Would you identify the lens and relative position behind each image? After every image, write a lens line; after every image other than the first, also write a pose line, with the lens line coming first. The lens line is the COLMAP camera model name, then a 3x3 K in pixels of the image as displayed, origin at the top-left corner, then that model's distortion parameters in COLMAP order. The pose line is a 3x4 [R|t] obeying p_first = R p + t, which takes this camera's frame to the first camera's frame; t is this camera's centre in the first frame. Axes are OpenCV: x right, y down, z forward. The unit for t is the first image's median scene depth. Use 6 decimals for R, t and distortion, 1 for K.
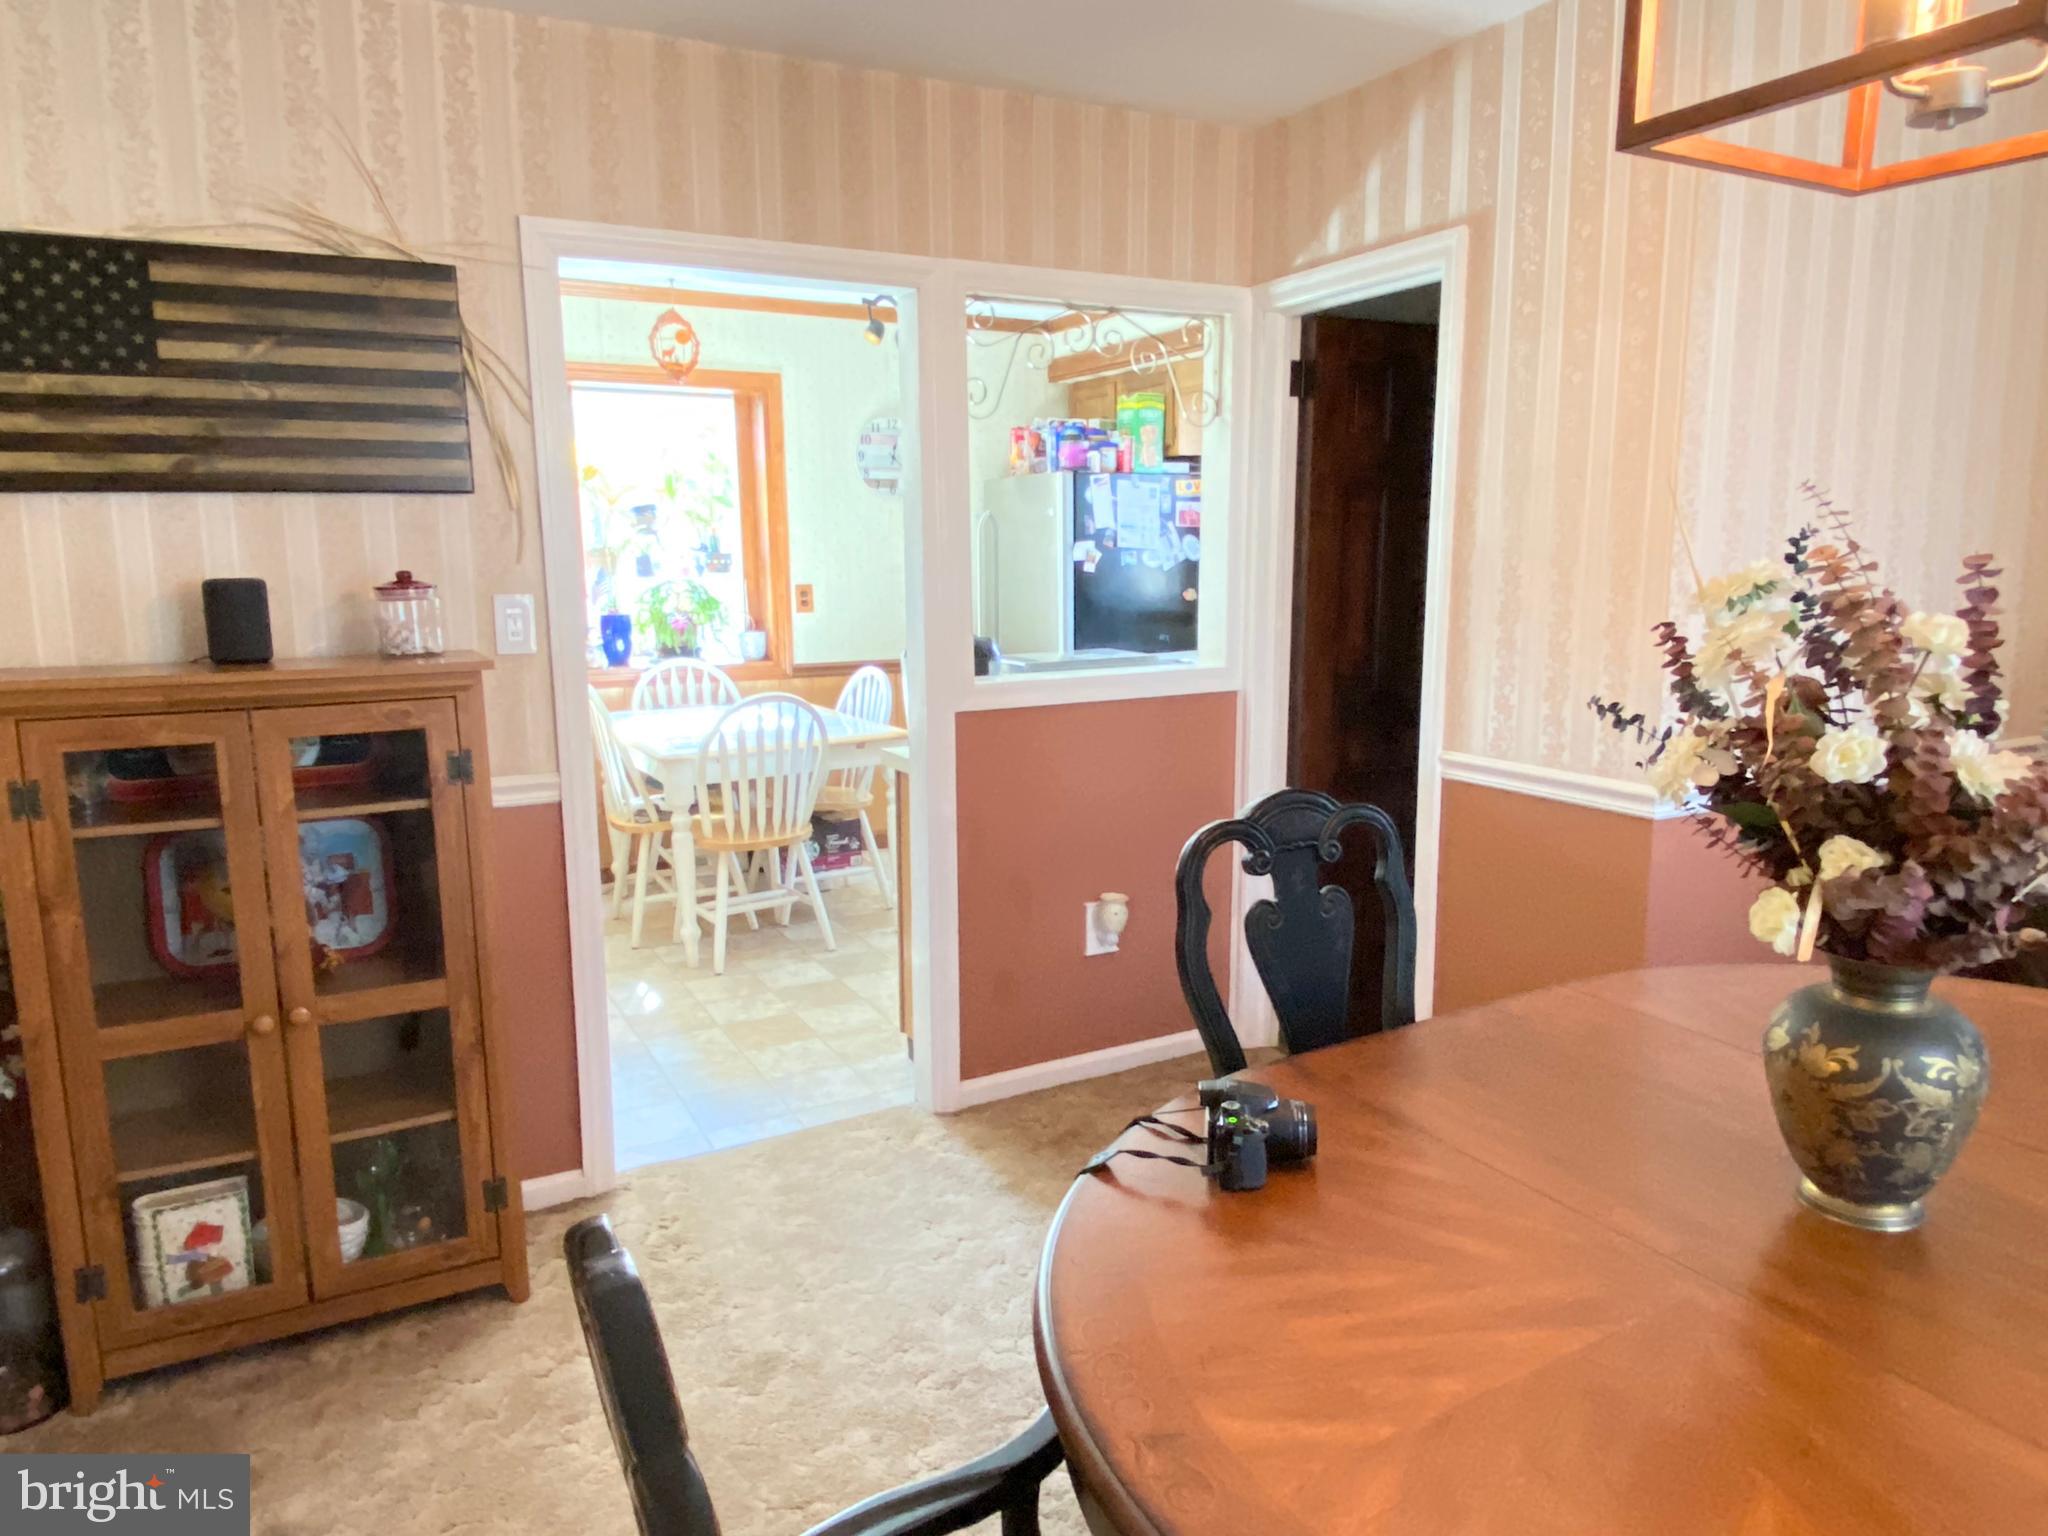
lens RADIAL K [[1320.9, 0, 1034.5], [0, 1320.9, 756.4], [0, 0, 1]] dist [0.079112, -0.097678]
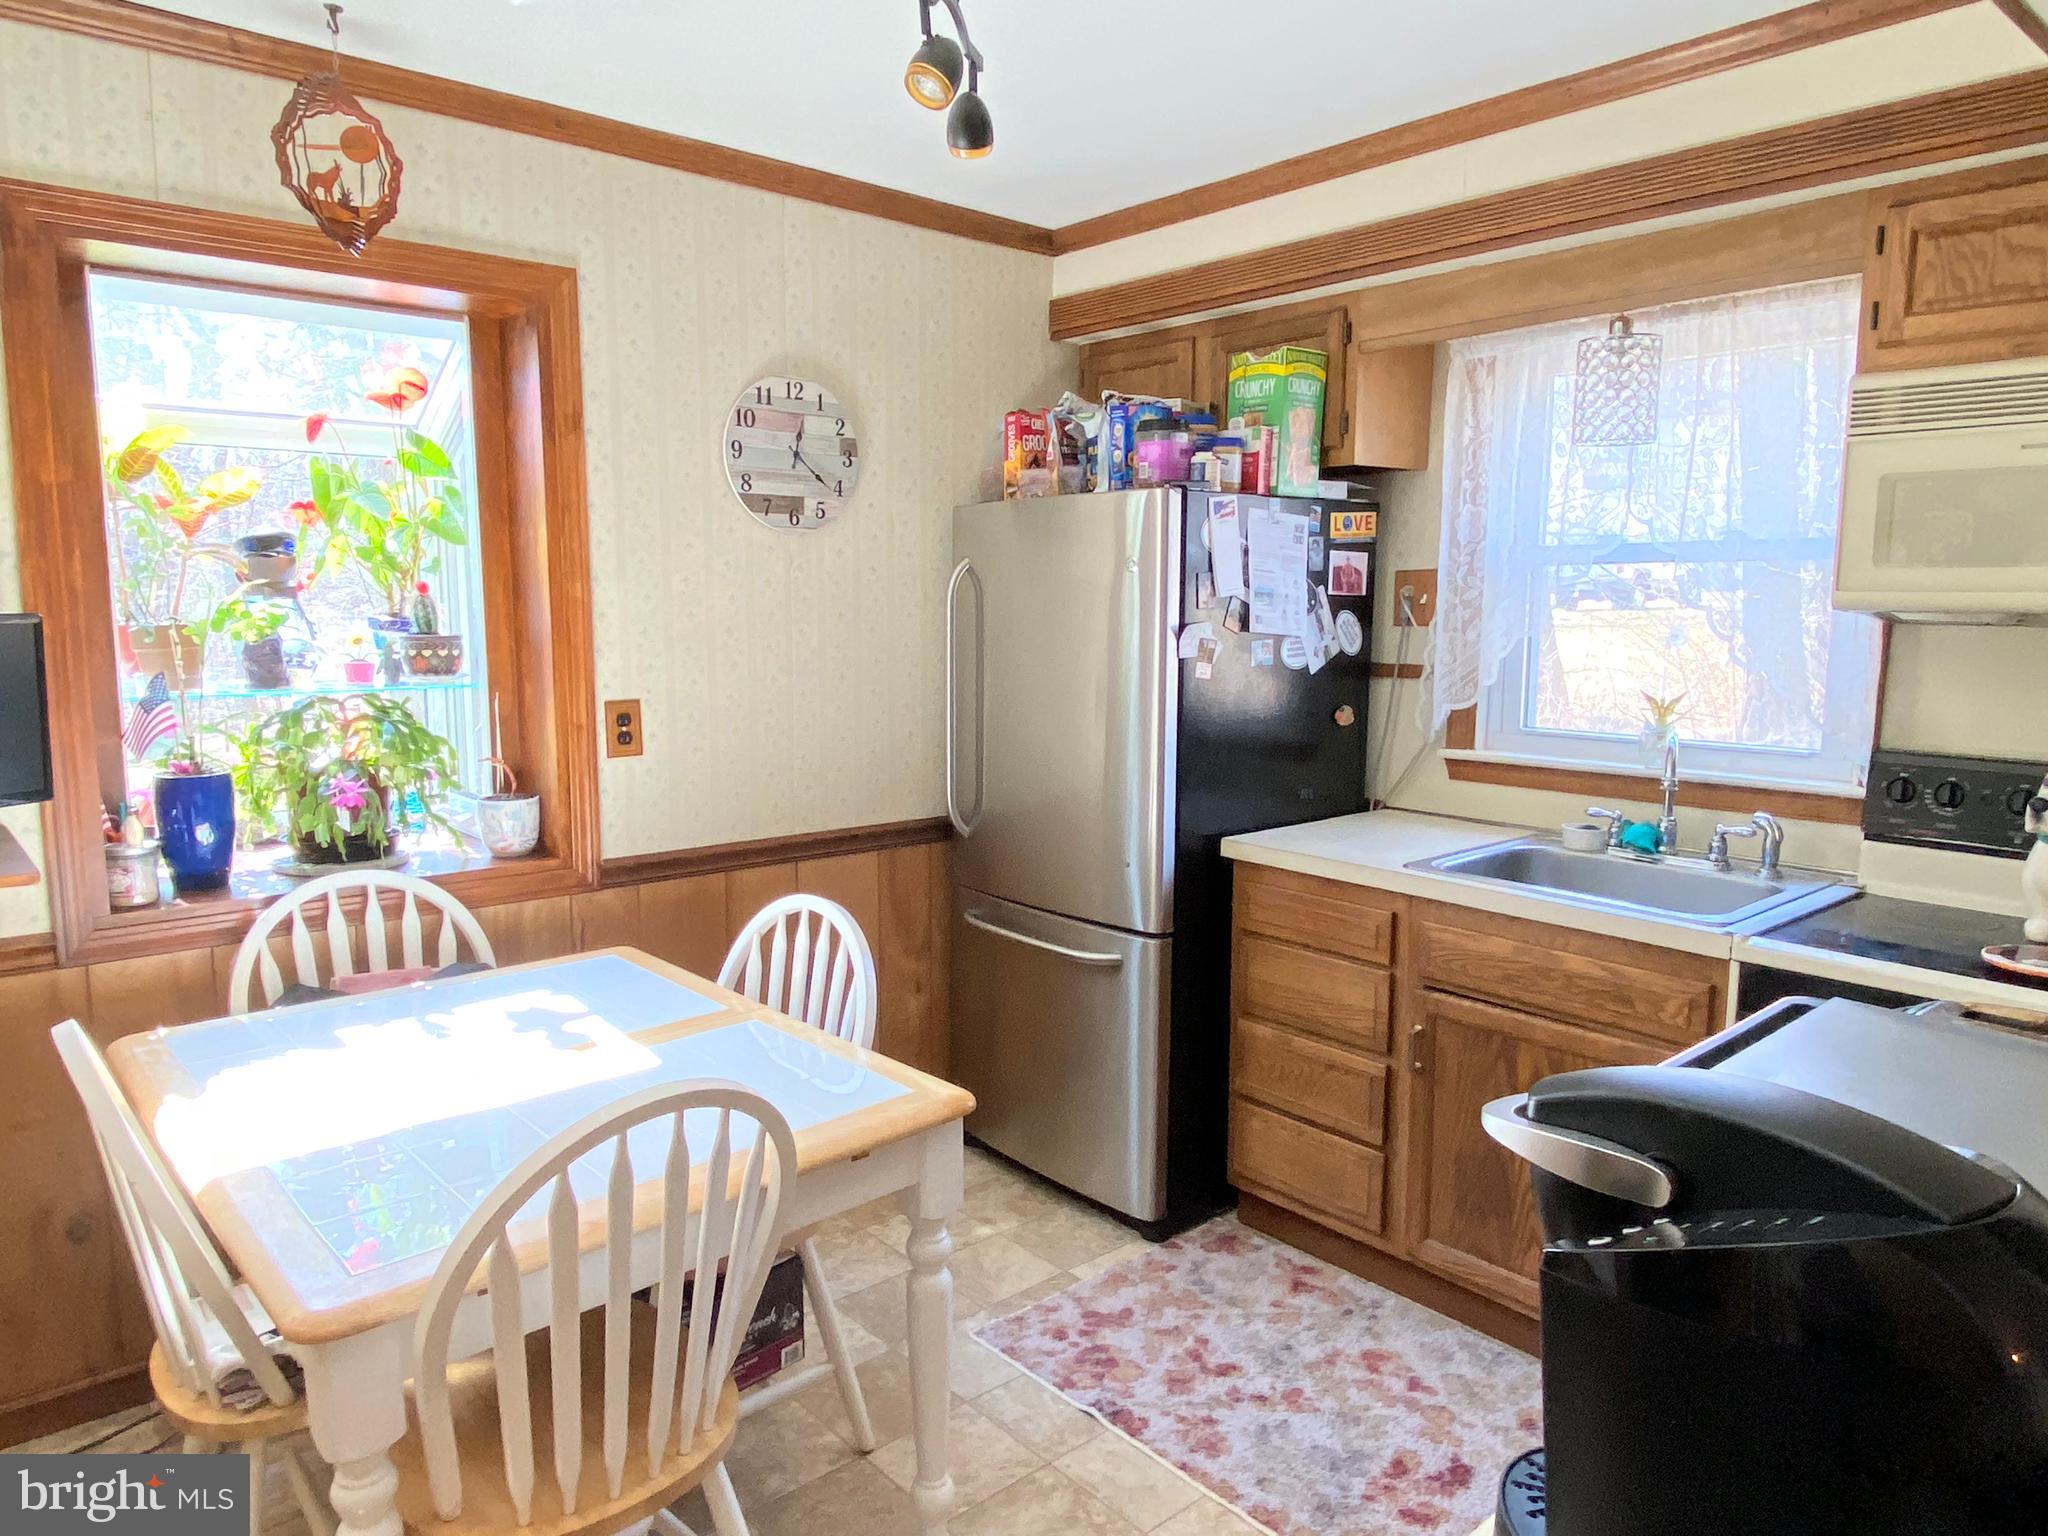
lens RADIAL K [[1320.9, 0, 1034.5], [0, 1320.9, 756.4], [0, 0, 1]] dist [0.079112, -0.097678]
pose [[0.975593, -0.013597, 0.219165, -0.136024], [0.021911, 0.999128, -0.035548, -0.089762], [-0.218490, 0.039483, 0.975040, 0.492511]]
